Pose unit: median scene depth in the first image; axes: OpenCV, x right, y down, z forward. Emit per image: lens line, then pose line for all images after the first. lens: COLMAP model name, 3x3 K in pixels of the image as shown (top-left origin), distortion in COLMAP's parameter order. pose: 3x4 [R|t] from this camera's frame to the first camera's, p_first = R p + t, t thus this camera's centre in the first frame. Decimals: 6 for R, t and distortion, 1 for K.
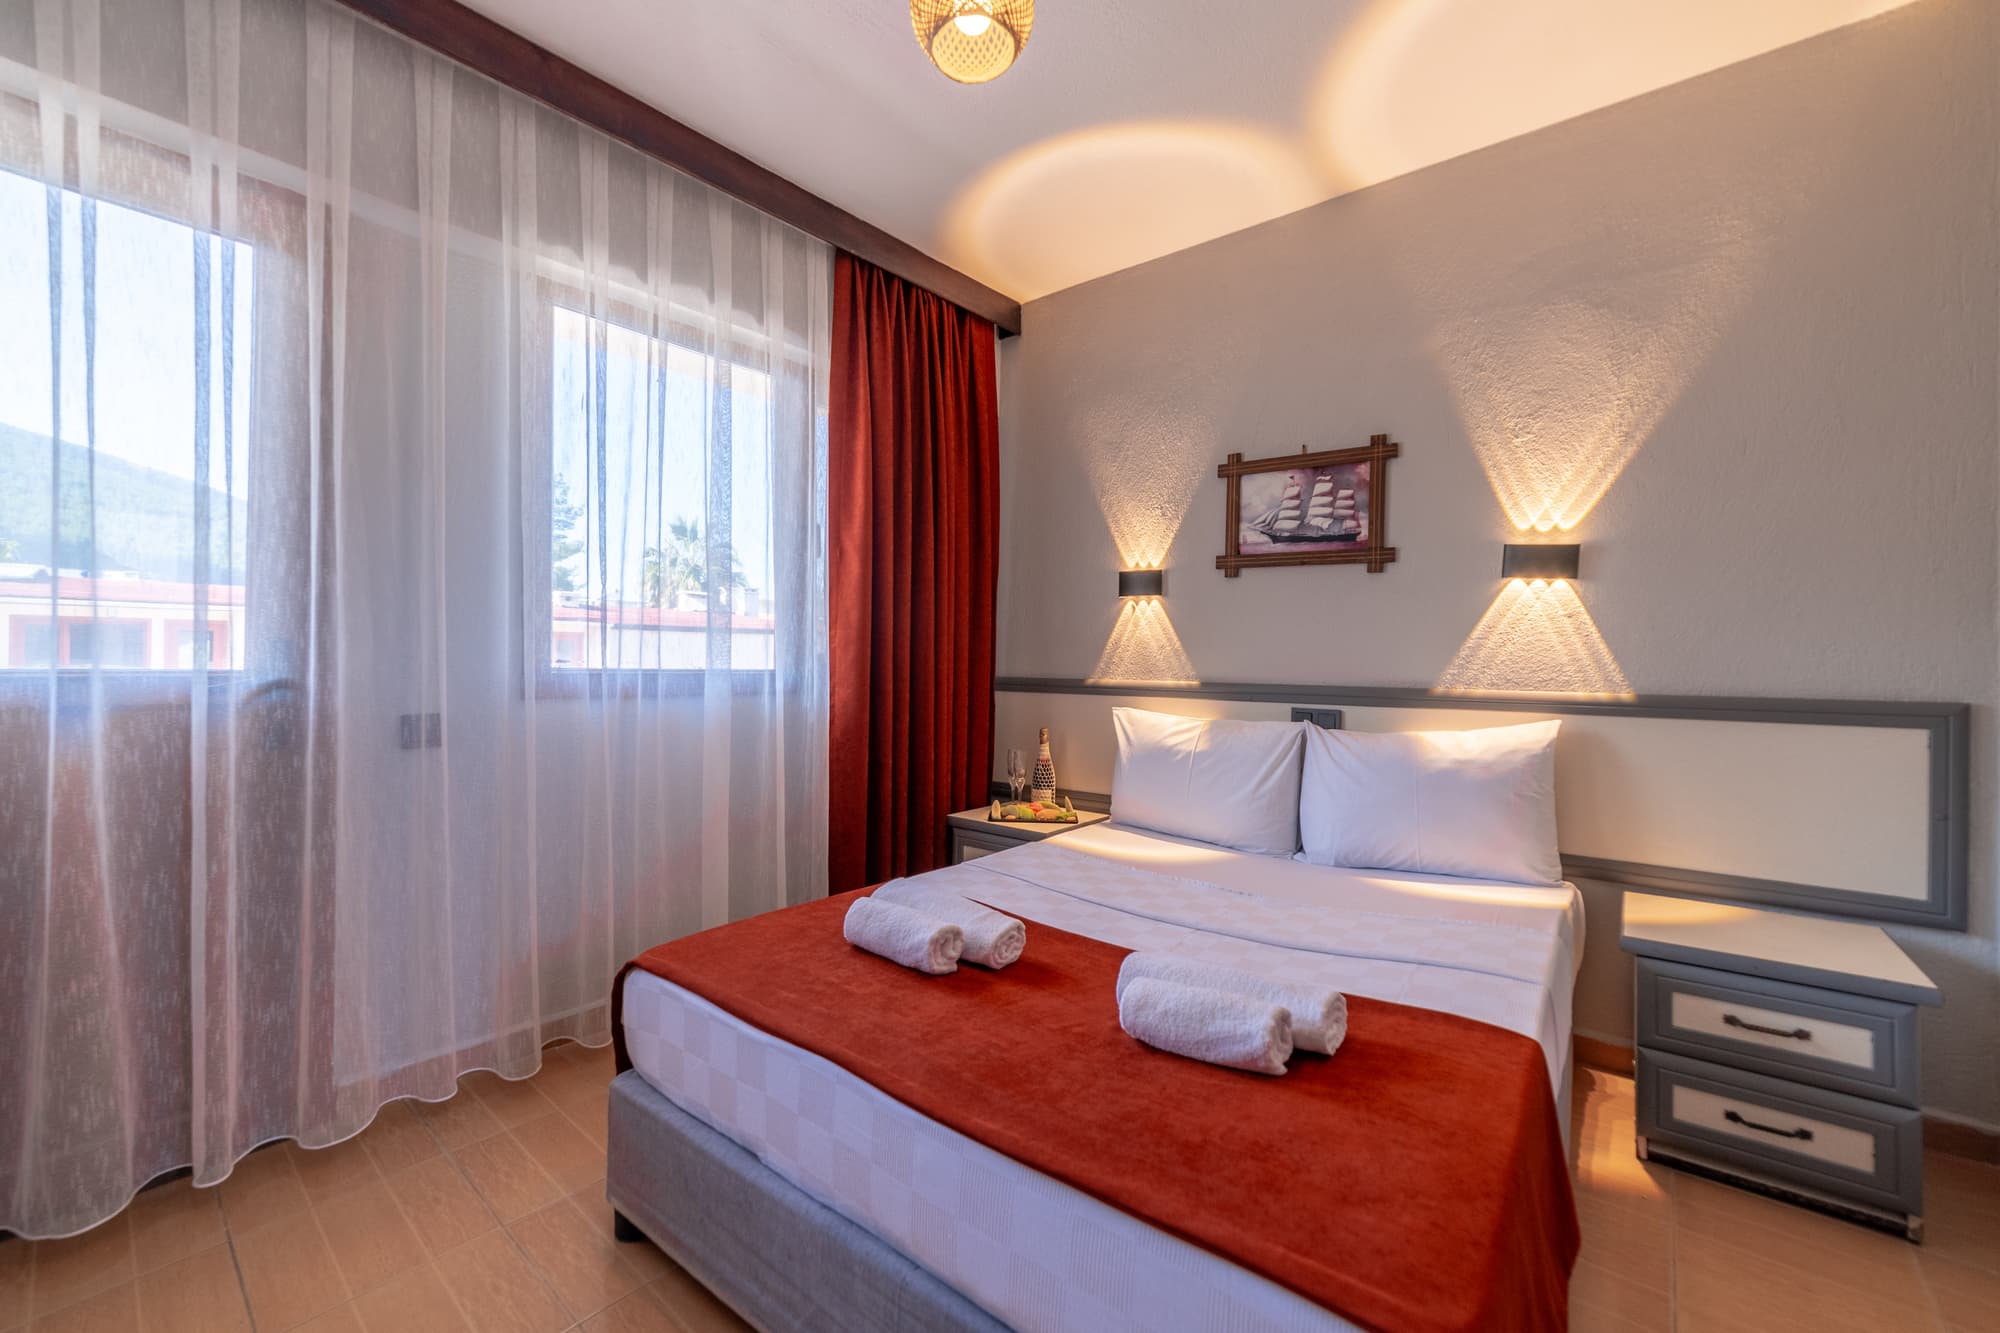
lens RADIAL K [[805.2, 0, 1010.0], [0, 805.2, 657.5], [0, 0, 1]] dist [-0.008170, 0.000357]
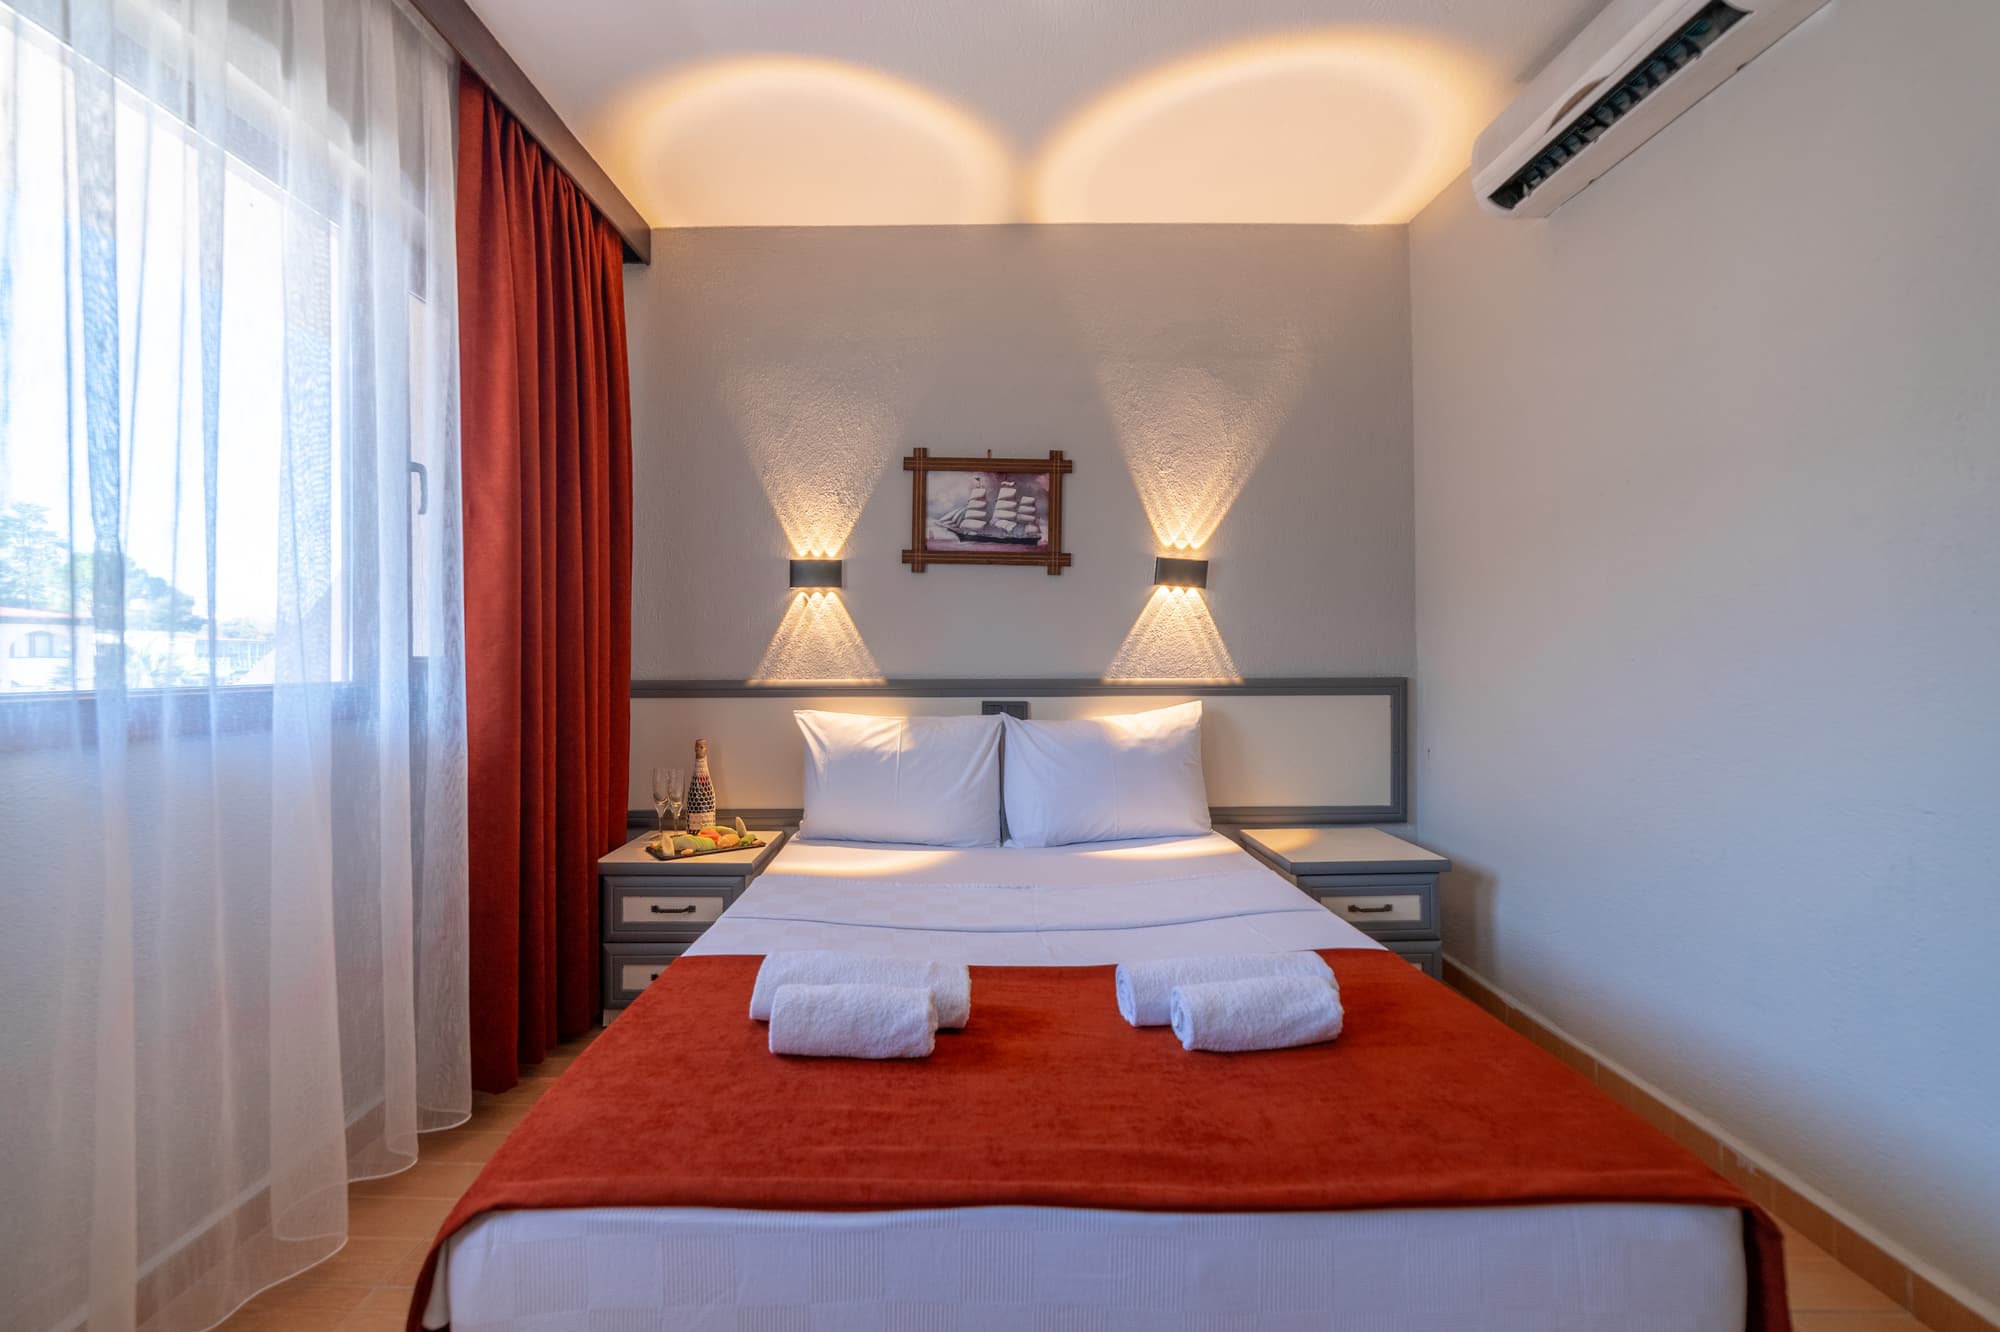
lens RADIAL K [[810.3, 0, 966.1], [0, 810.3, 649.2], [0, 0, 1]] dist [-0.018804, 0.000058]
pose [[0.784124, -0.009086, 0.620537, -0.316457], [0.010240, 0.999946, 0.001701, -0.006715], [-0.620519, 0.005020, 0.784175, 0.195454]]
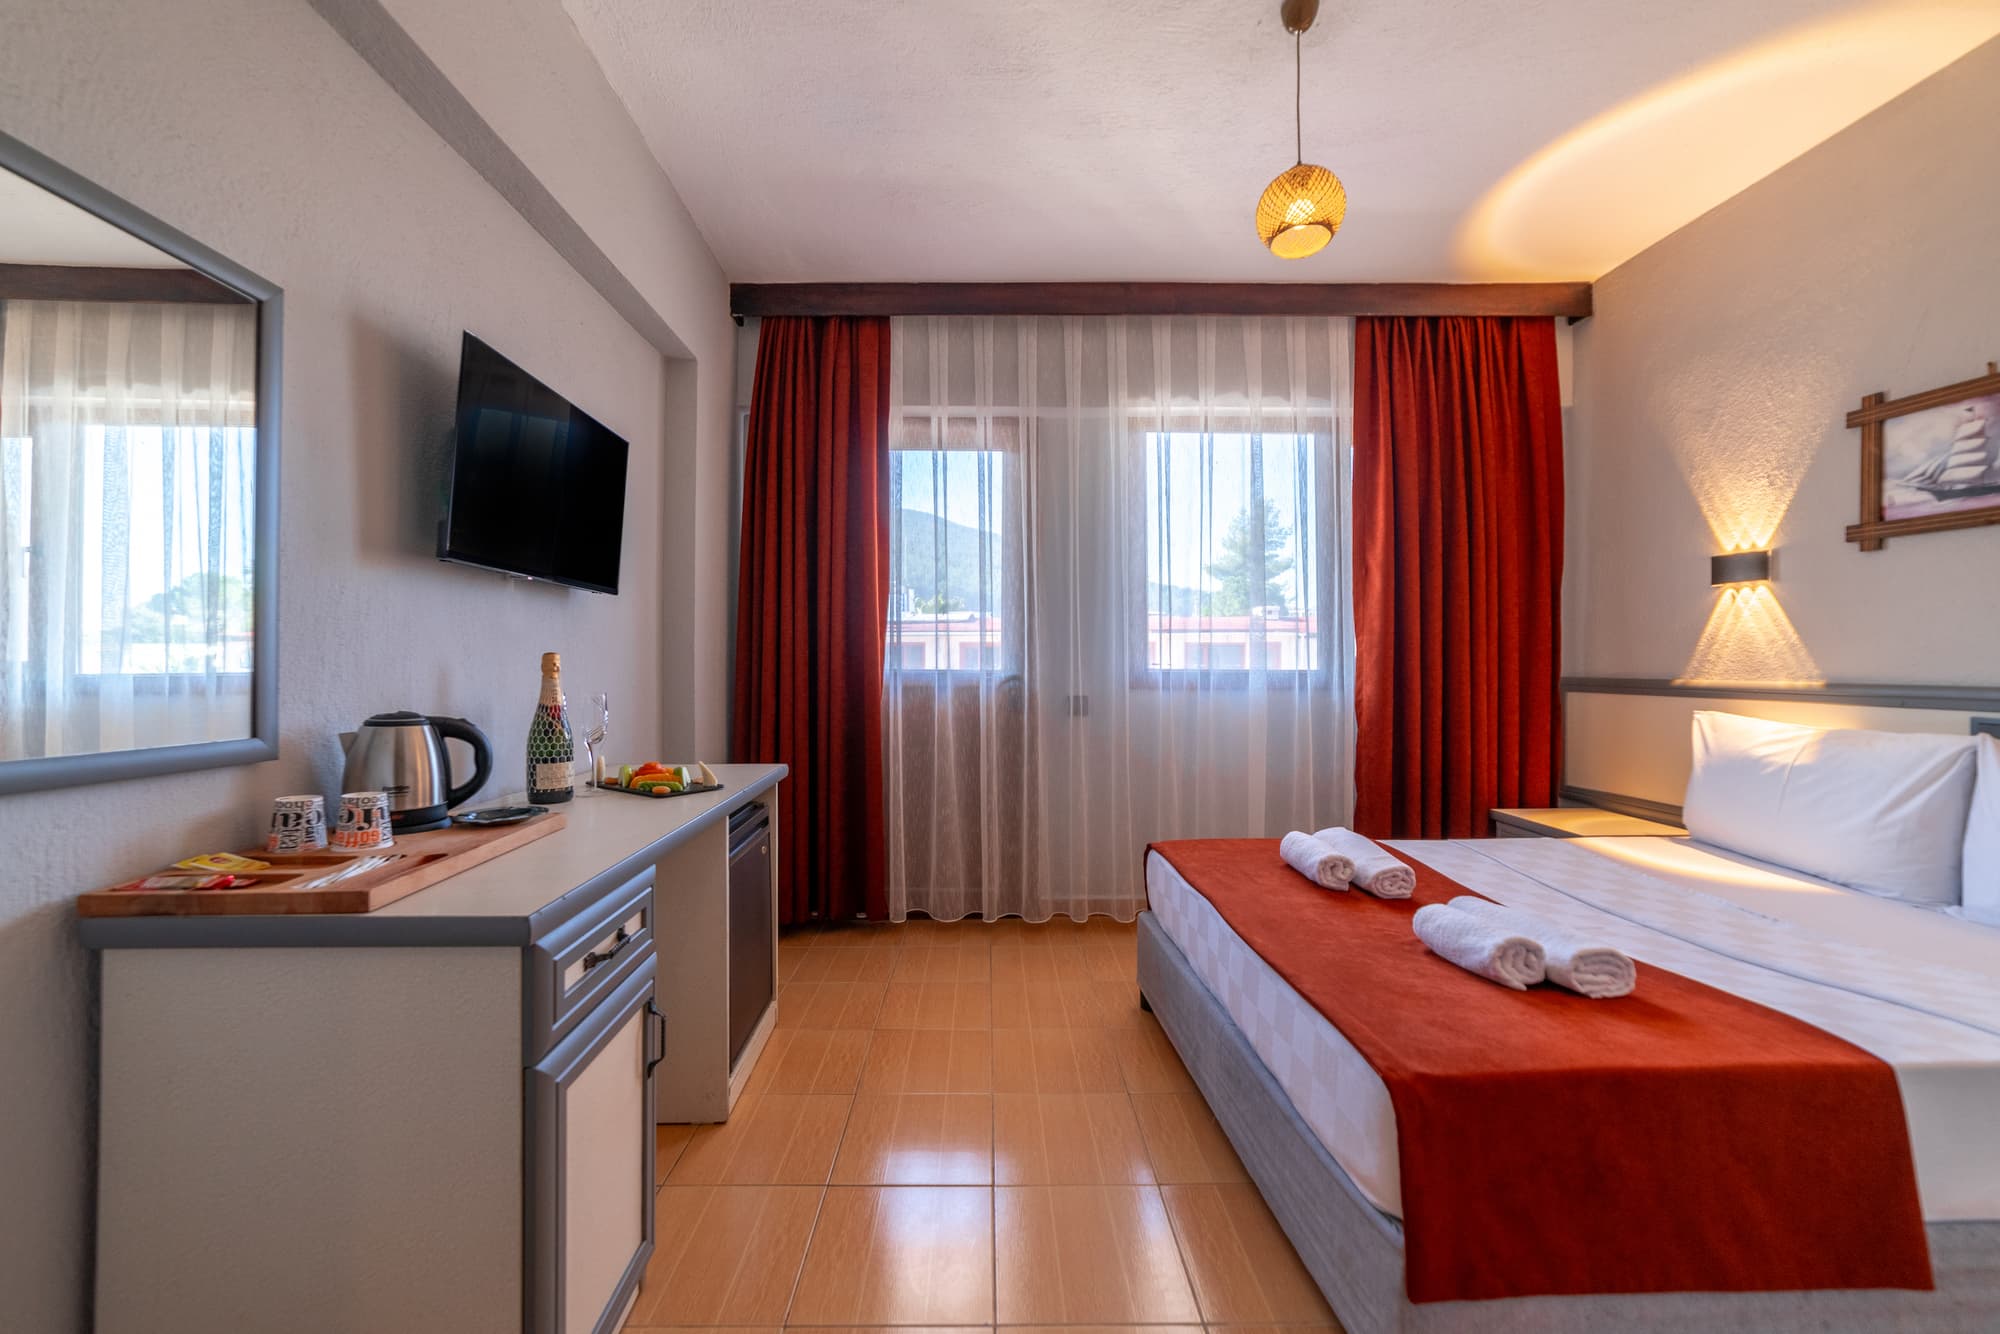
lens RADIAL K [[793.2, 0, 991.6], [0, 793.2, 658.1], [0, 0, 1]] dist [-0.015980, 0.009978]
pose [[0.647964, -0.016268, -0.761497, 0.324589], [0.010416, 0.999868, -0.012497, 0.007208], [0.761600, 0.000166, 0.648048, -0.175315]]
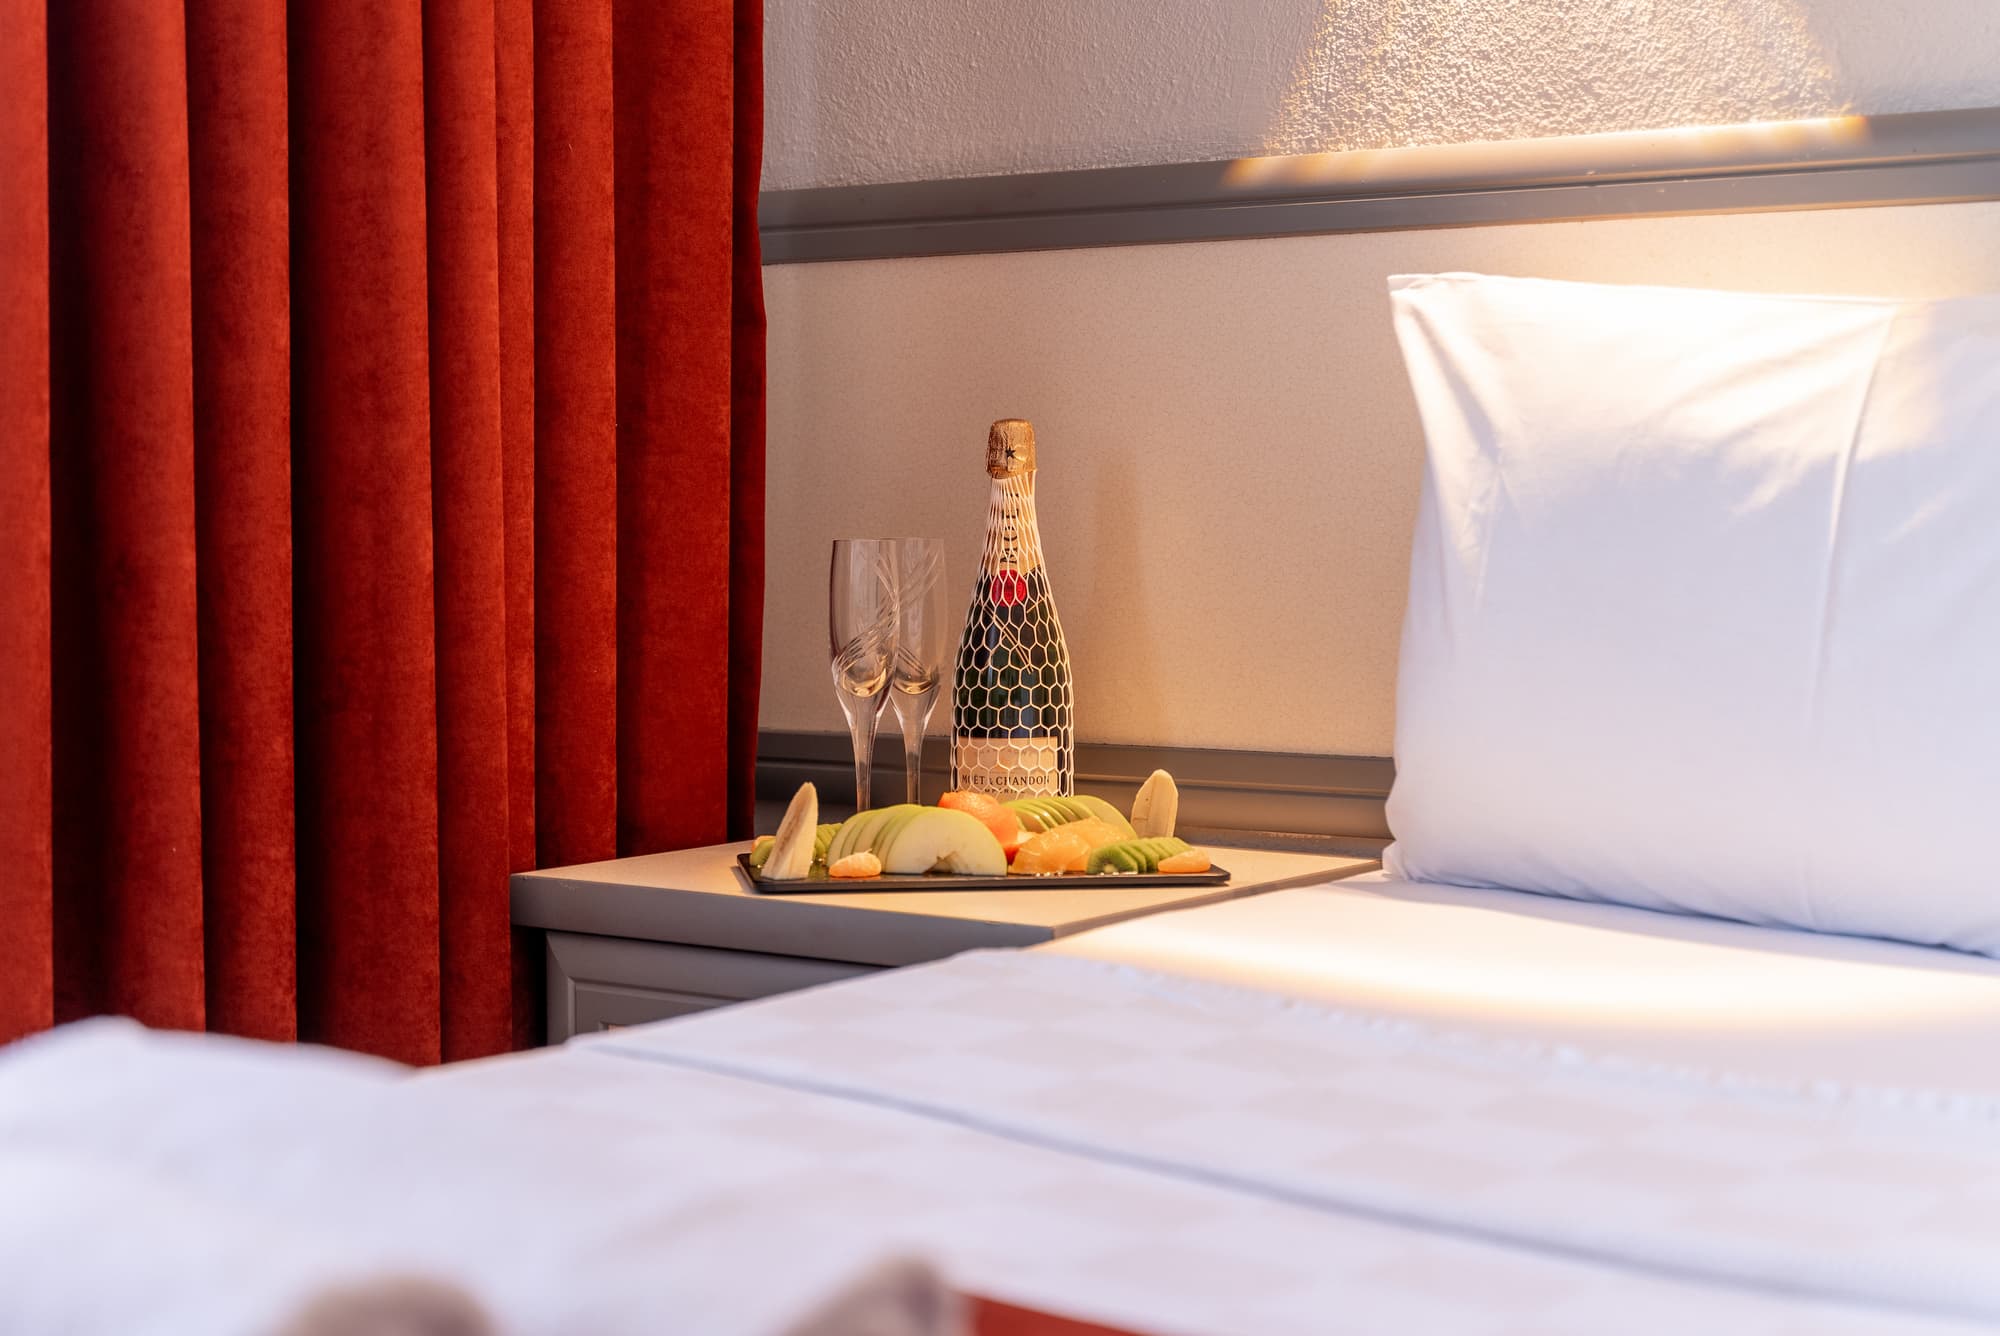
lens RADIAL K [[3261.2, 0, 1010.2], [0, 3261.2, 658.7], [0, 0, 1]] dist [-0.013599, 0.012360]
pose [[0.998632, -0.020529, 0.048097, 0.001270], [0.017740, 0.998176, 0.057706, 0.119042], [-0.049194, -0.056774, 0.997174, 0.274094]]
